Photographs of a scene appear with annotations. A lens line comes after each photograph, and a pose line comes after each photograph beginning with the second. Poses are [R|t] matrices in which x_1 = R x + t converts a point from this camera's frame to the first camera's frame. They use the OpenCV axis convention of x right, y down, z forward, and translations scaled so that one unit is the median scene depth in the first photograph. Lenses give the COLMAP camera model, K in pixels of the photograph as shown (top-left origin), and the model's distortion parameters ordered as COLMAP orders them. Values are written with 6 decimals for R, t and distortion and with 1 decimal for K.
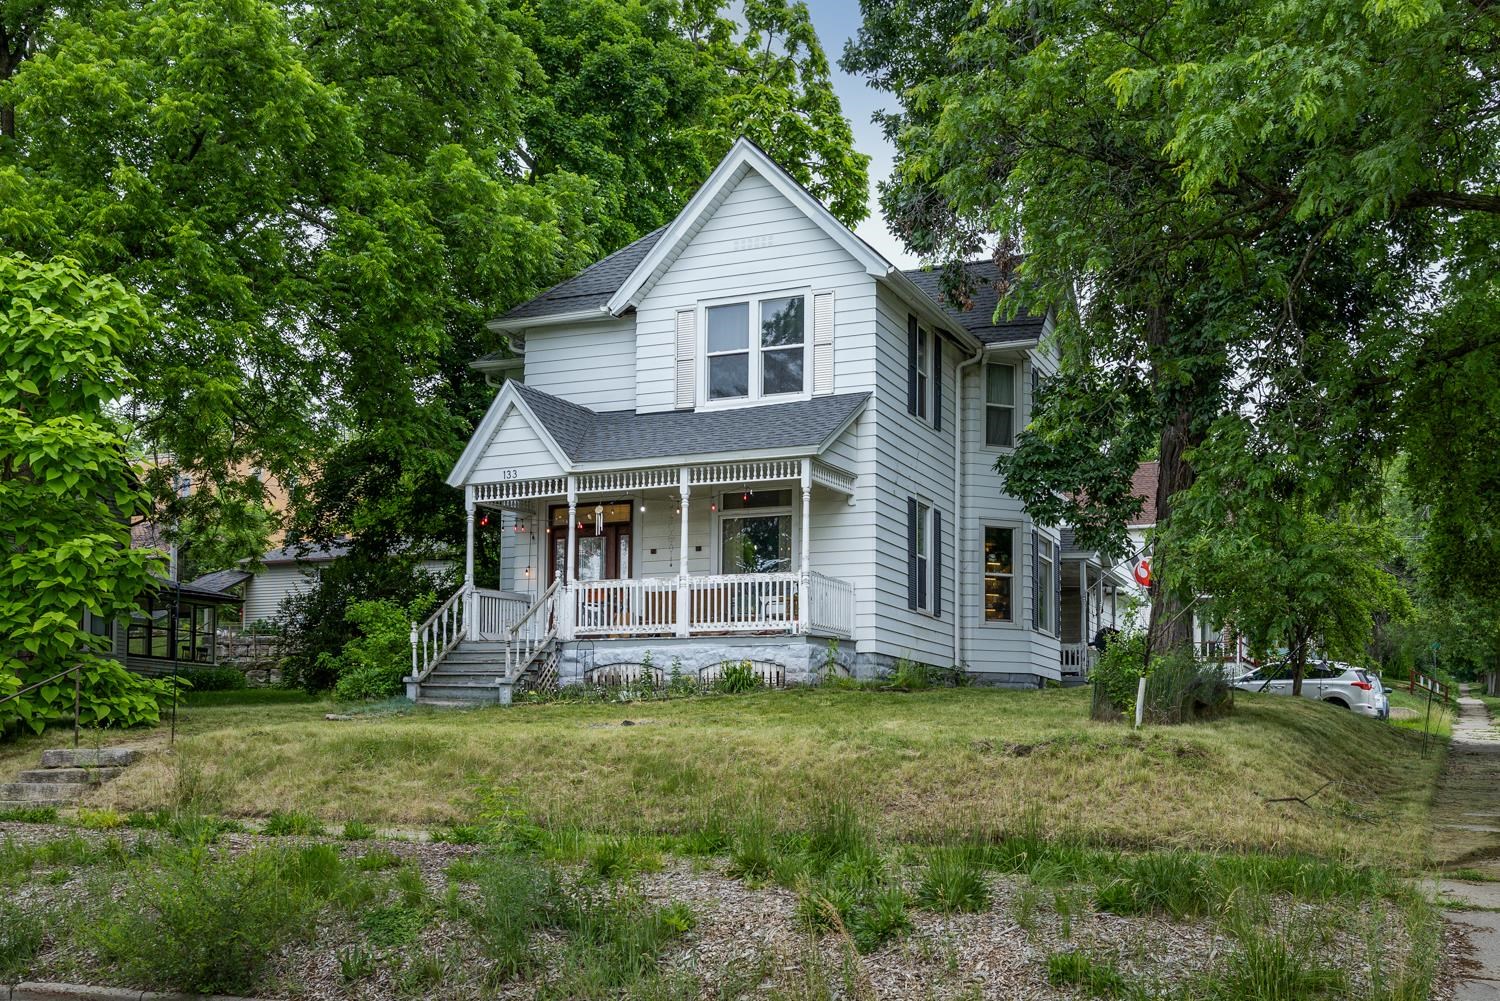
lens RADIAL K [[1605.6, 0, 748.0], [0, 1605.6, 557.7], [0, 0, 1]] dist [0.011675, 0.004841]
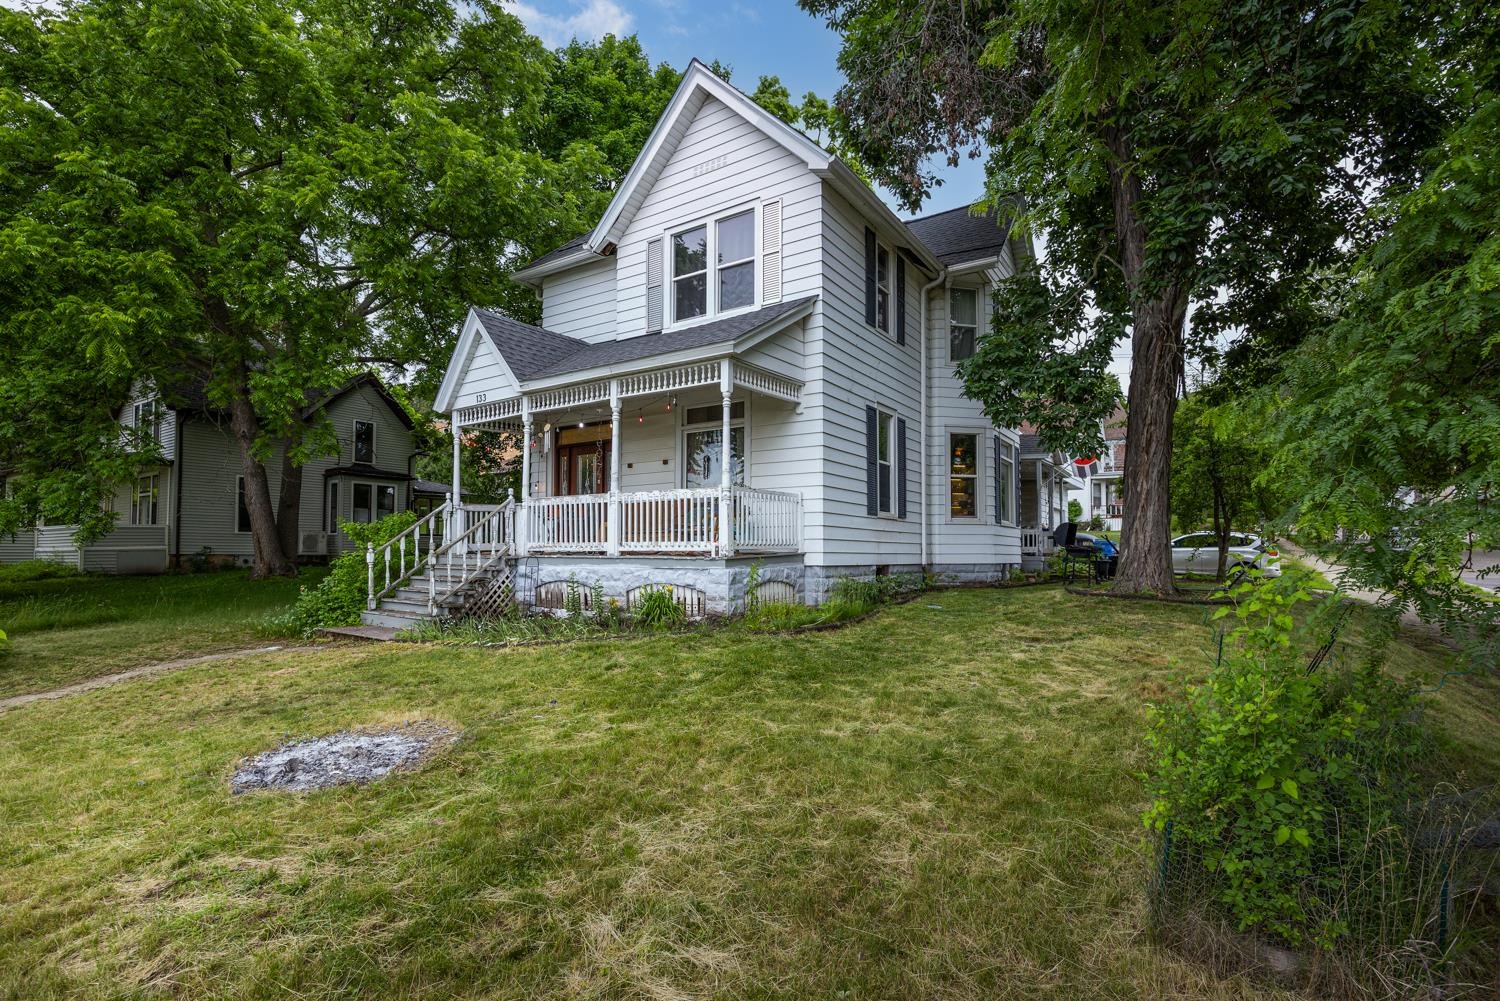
lens RADIAL K [[693.0, 0, 750.0], [0, 693.0, 500.5], [0, 0, 1]] dist [-0.013416, 0.000116]
pose [[0.985132, -0.020356, -0.170591, 0.103532], [0.030198, 0.998013, 0.055297, -0.003990], [0.169126, -0.059626, 0.983789, 0.565257]]
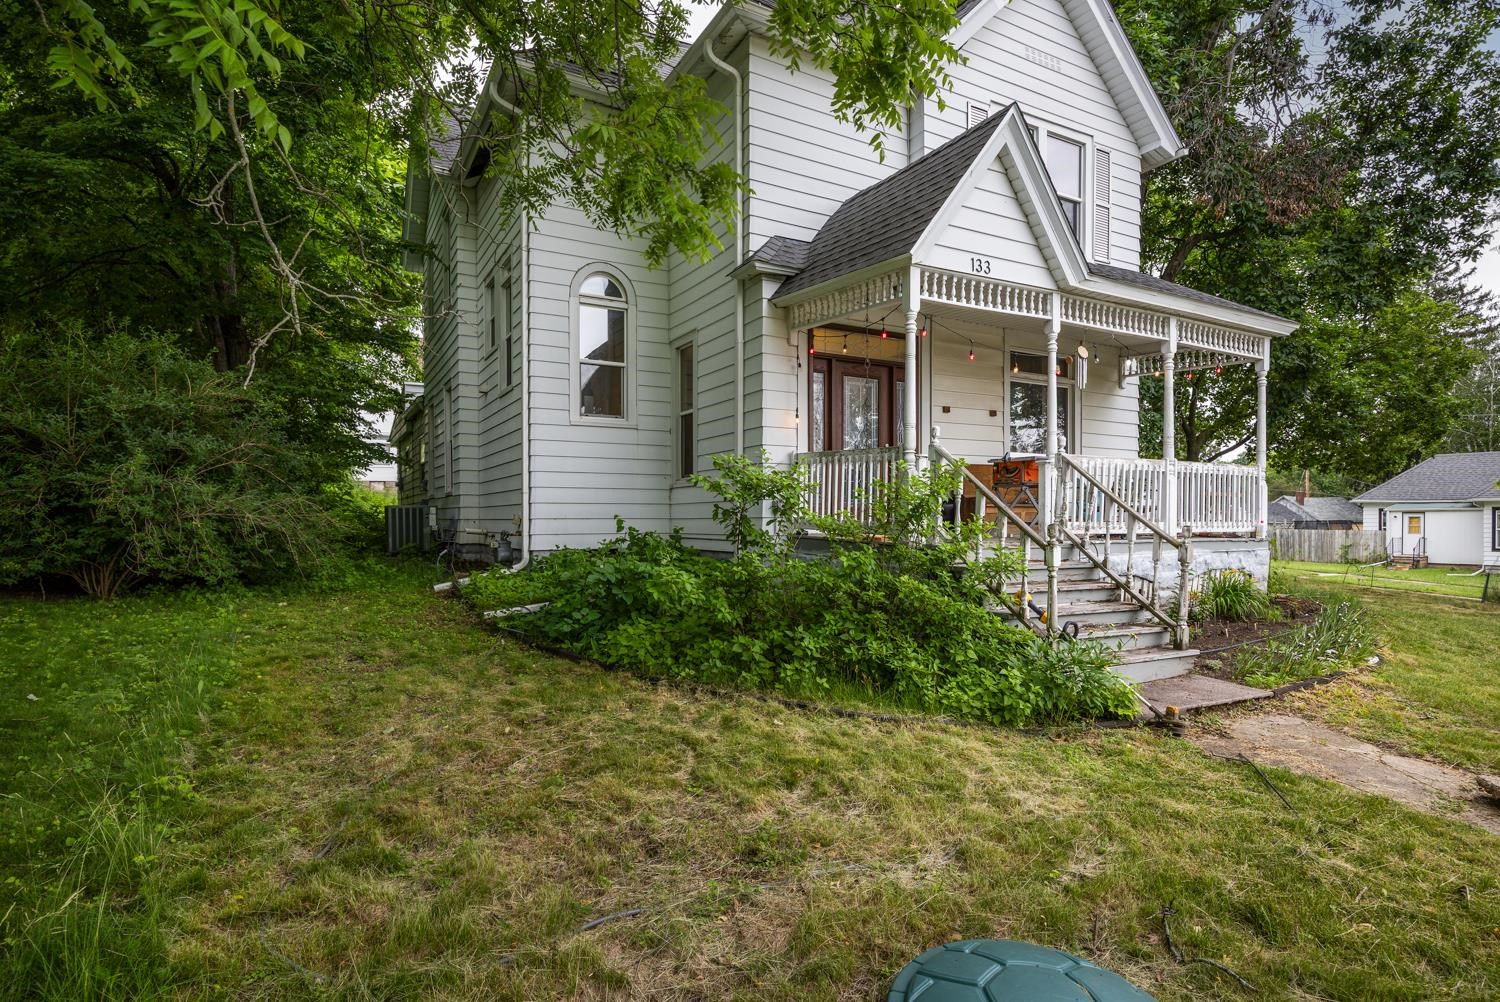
lens RADIAL K [[786.2, 0, 750.0], [0, 786.2, 501.0], [0, 0, 1]] dist [-0.021653, -0.000185]
pose [[0.607042, 0.008027, 0.794629, -0.426723], [-0.100707, 0.992664, 0.066906, 0.024411], [-0.788262, -0.120640, 0.603397, 0.867871]]
